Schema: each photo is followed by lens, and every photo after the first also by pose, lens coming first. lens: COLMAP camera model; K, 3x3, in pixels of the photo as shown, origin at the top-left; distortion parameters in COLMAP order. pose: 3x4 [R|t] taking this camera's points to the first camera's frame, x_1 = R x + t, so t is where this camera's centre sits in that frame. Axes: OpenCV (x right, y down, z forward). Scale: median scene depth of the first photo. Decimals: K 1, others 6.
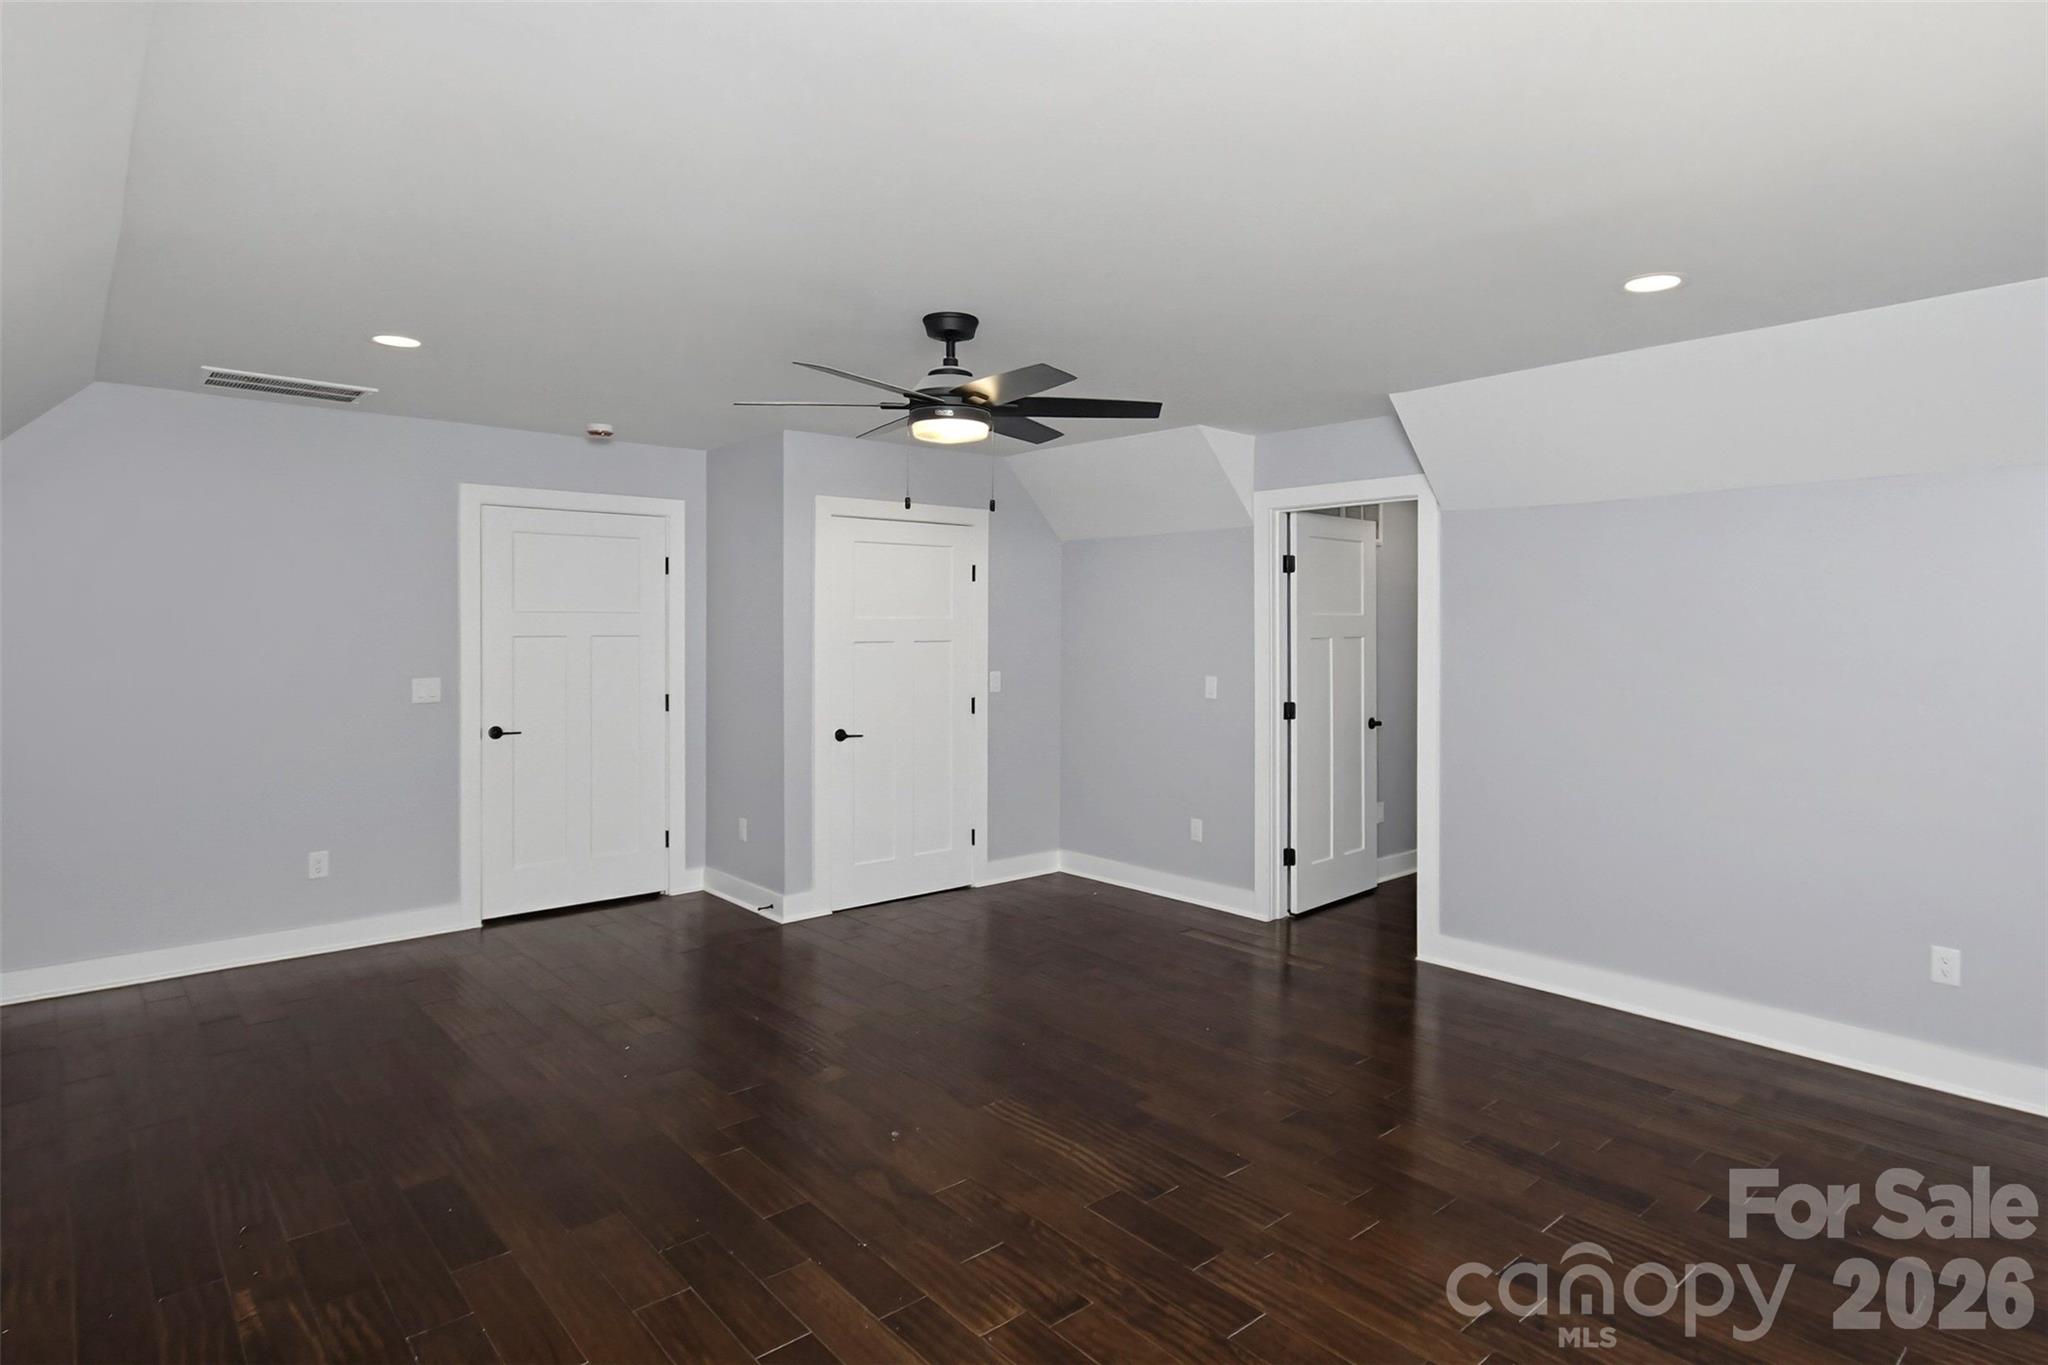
lens RADIAL K [[1034.5, 0, 1020.4], [0, 1034.5, 631.6], [0, 0, 1]] dist [-0.001023, -0.000624]
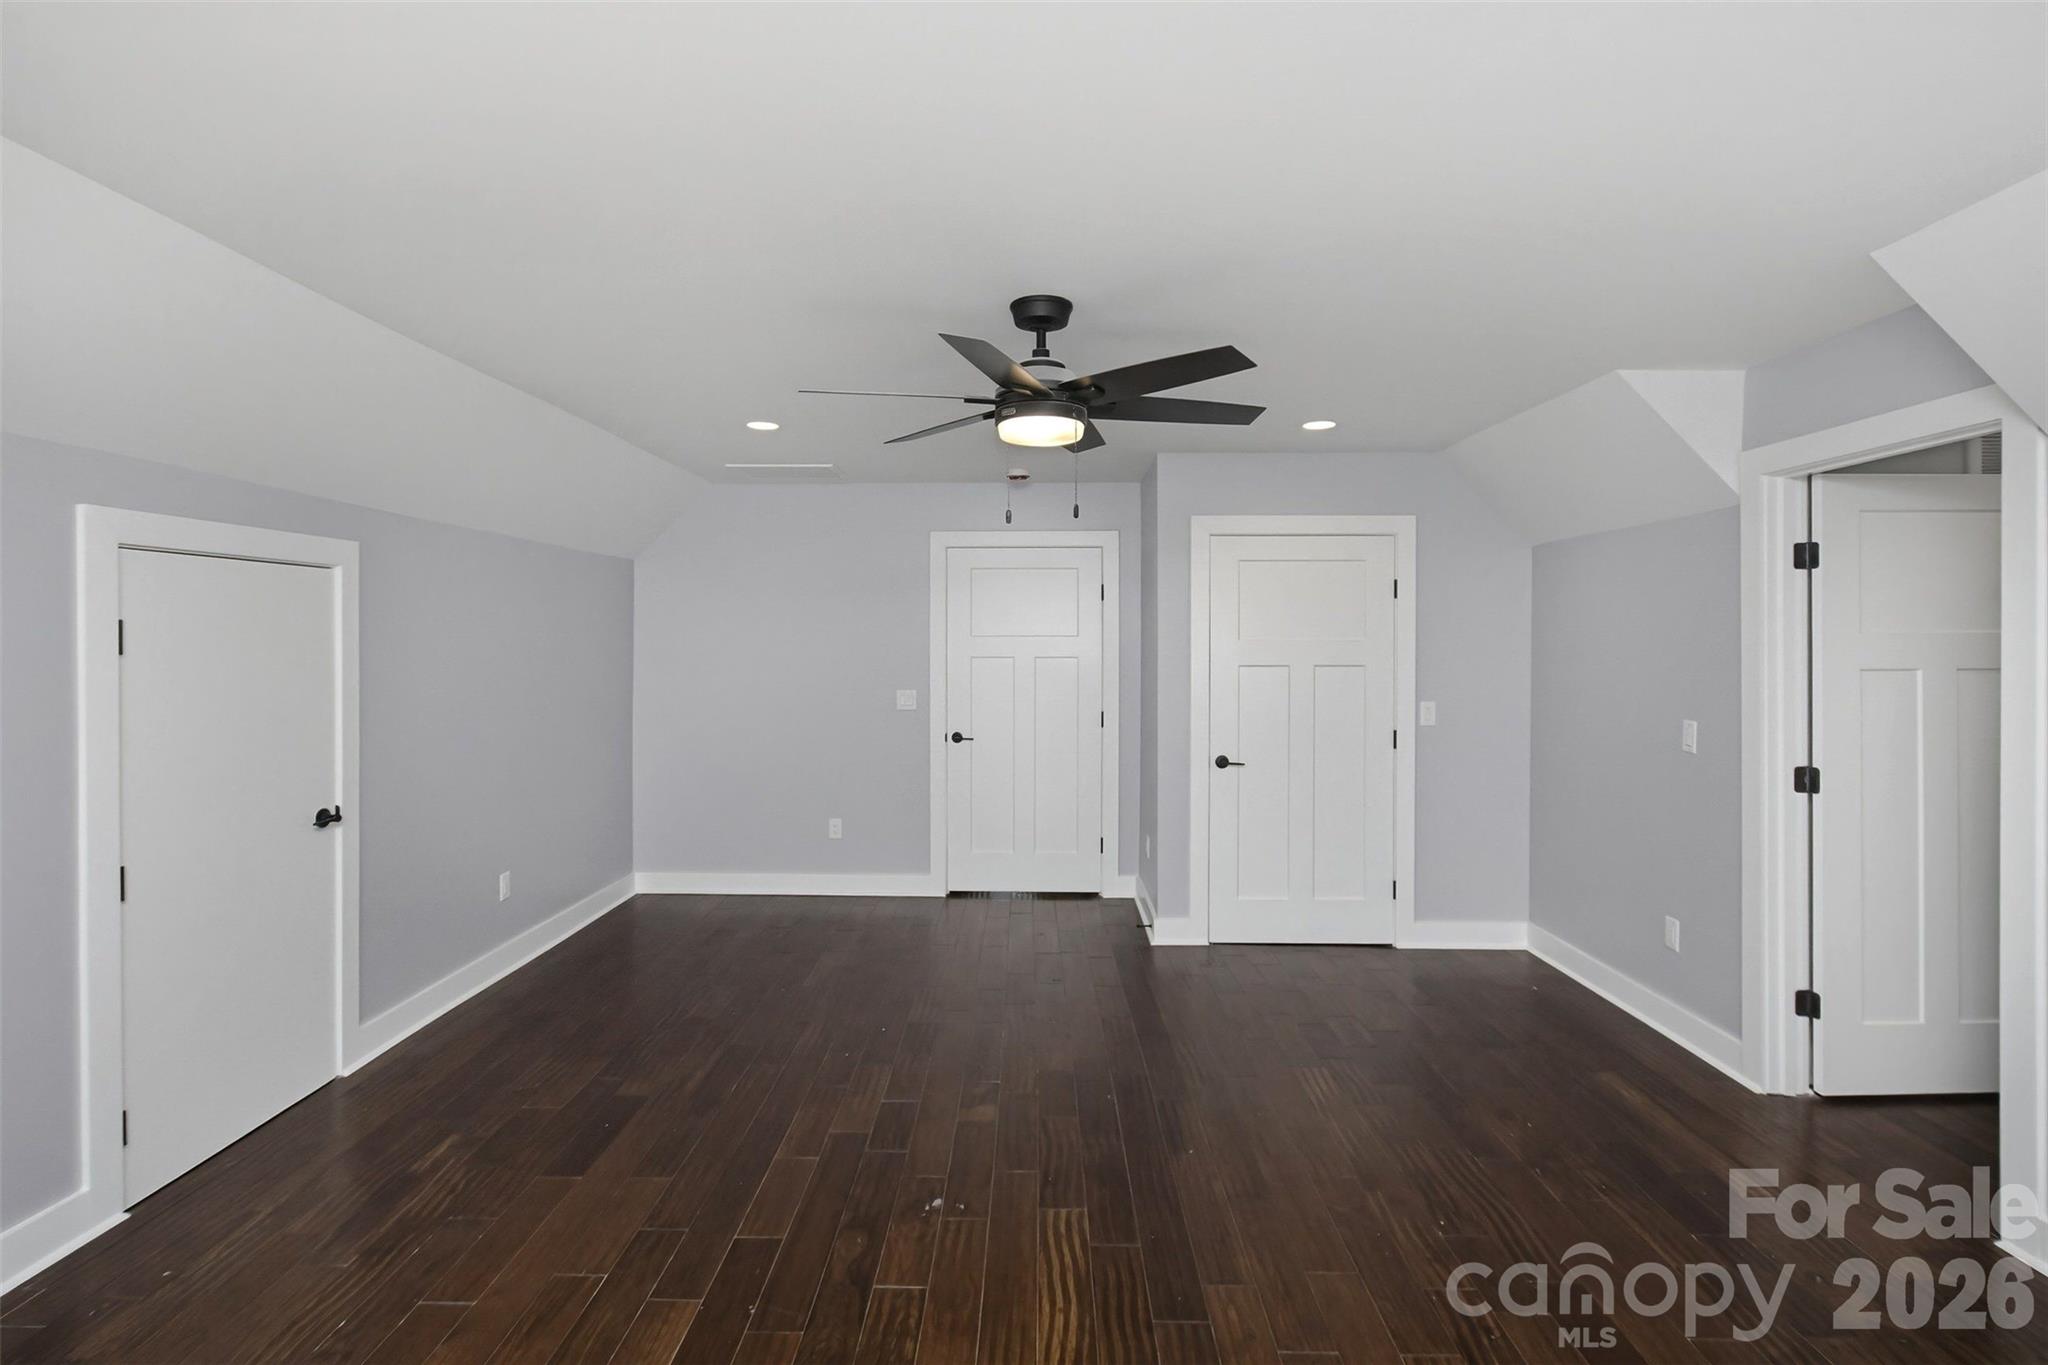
lens RADIAL K [[936.5, 0, 1027.9], [0, 936.5, 648.0], [0, 0, 1]] dist [-0.012968, 0.019180]
pose [[0.765526, 0.001581, -0.643404, 0.260459], [-0.003690, 0.999991, -0.001933, -0.003794], [0.643395, 0.003854, 0.765525, 0.226273]]
